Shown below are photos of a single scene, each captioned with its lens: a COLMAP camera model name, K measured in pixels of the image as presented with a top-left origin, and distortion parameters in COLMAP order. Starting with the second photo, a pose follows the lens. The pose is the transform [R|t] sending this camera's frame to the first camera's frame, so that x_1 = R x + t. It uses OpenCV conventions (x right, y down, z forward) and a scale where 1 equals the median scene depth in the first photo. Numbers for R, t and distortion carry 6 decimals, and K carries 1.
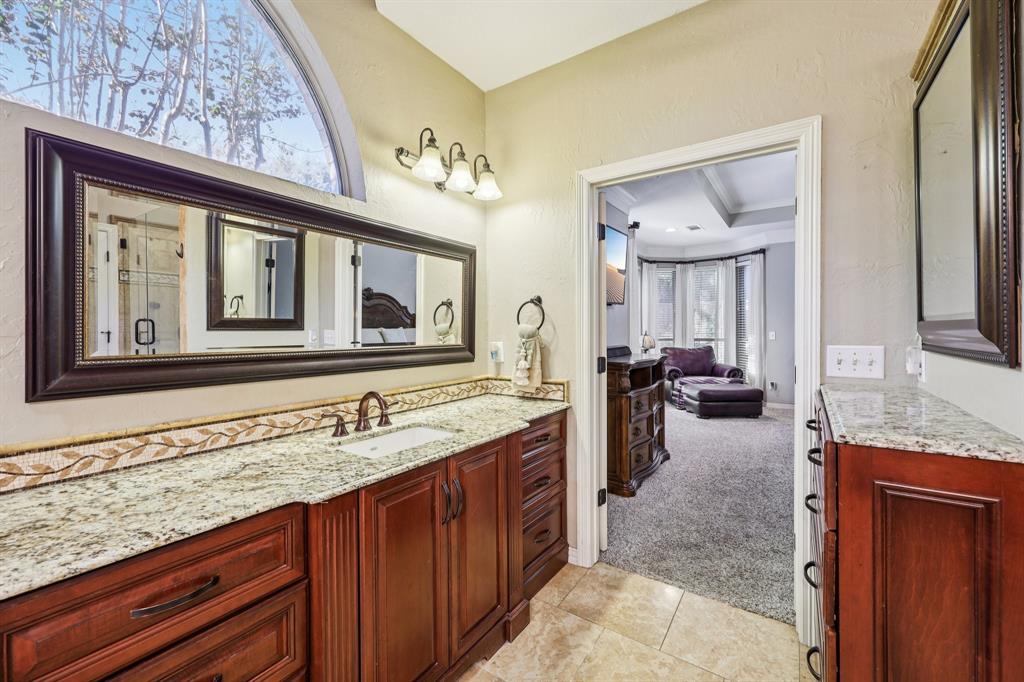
lens RADIAL K [[416.2, 0, 512.9], [0, 416.2, 333.1], [0, 0, 1]] dist [0.000111, 0.000259]
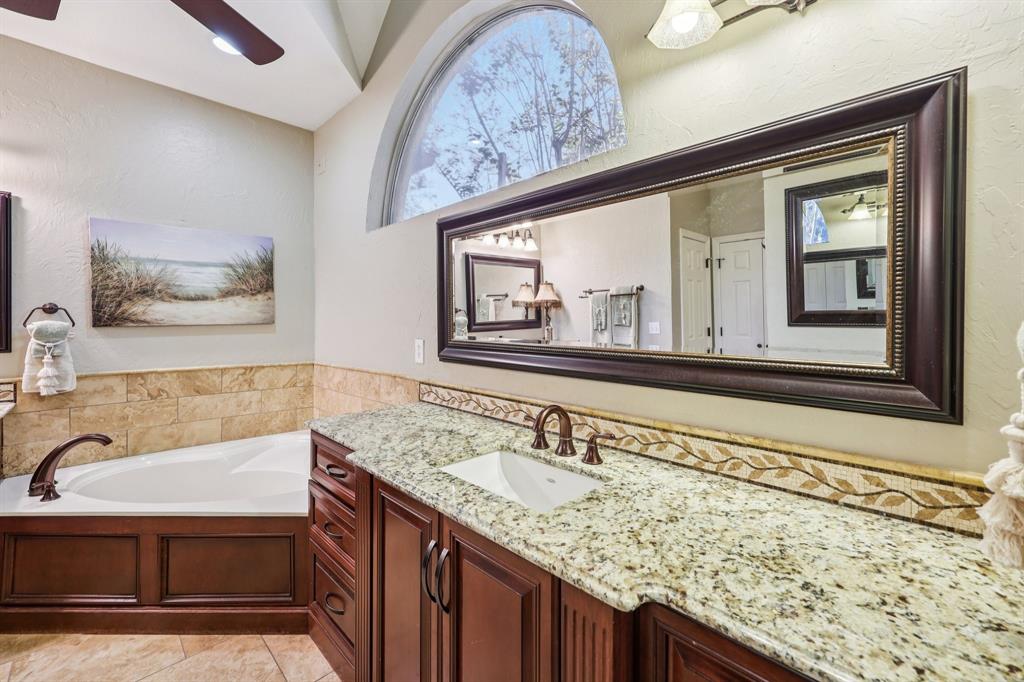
lens RADIAL K [[416.2, 0, 517.6], [0, 416.2, 324.1], [0, 0, 1]] dist [0.000111, 0.000259]
pose [[-0.156734, 0.004693, -0.987630, 0.504350], [-0.015703, 0.999850, 0.007243, -0.016114], [0.987516, 0.016644, -0.156637, 1.235141]]
